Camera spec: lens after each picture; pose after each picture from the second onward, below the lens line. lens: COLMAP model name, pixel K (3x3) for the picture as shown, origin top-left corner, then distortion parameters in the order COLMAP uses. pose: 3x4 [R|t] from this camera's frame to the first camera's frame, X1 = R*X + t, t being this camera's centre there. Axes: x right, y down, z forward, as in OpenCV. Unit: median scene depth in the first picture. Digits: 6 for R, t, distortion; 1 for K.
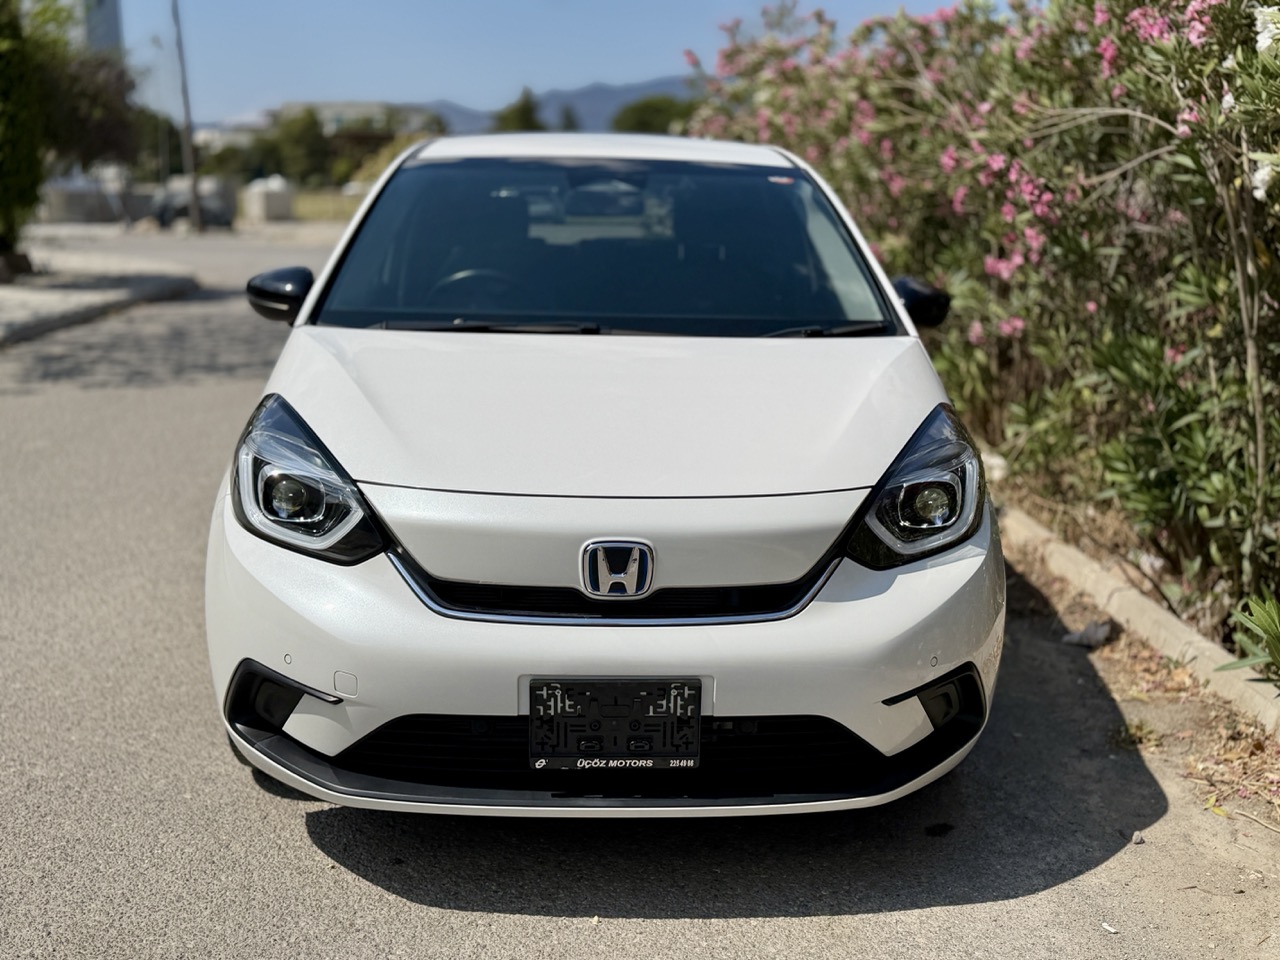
lens RADIAL K [[1358.6, 0, 642.9], [0, 1358.6, 469.1], [0, 0, 1]] dist [0.022083, 0.000000]
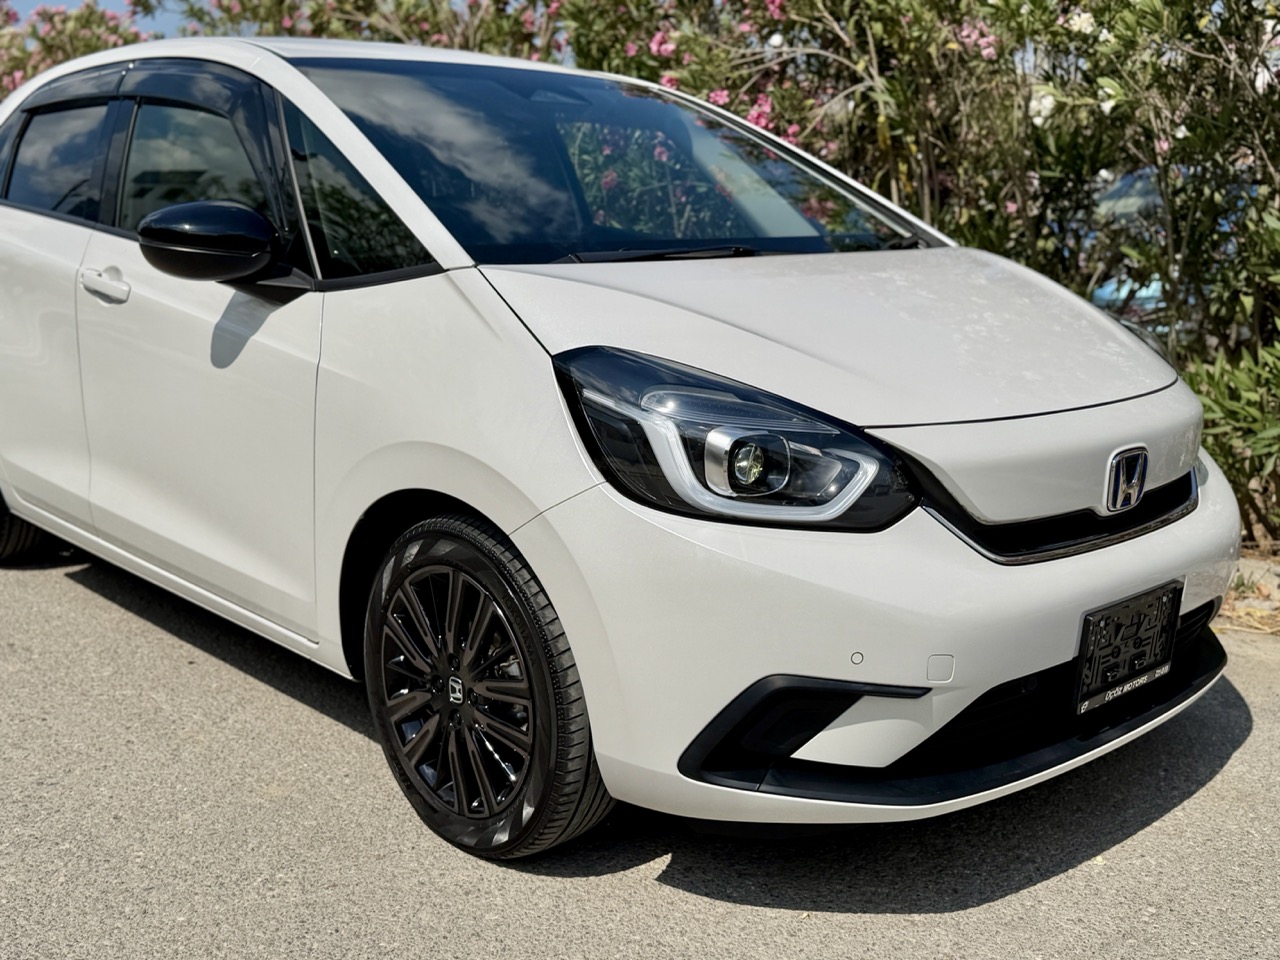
lens RADIAL K [[1358.6, 0, 638.9], [0, 1358.6, 477.7], [0, 0, 1]] dist [0.022083, 0.000000]
pose [[0.794745, -0.149896, 0.588143, -0.812092], [0.140088, 0.988161, 0.062548, -0.031537], [-0.590556, 0.032682, 0.806335, 0.436185]]
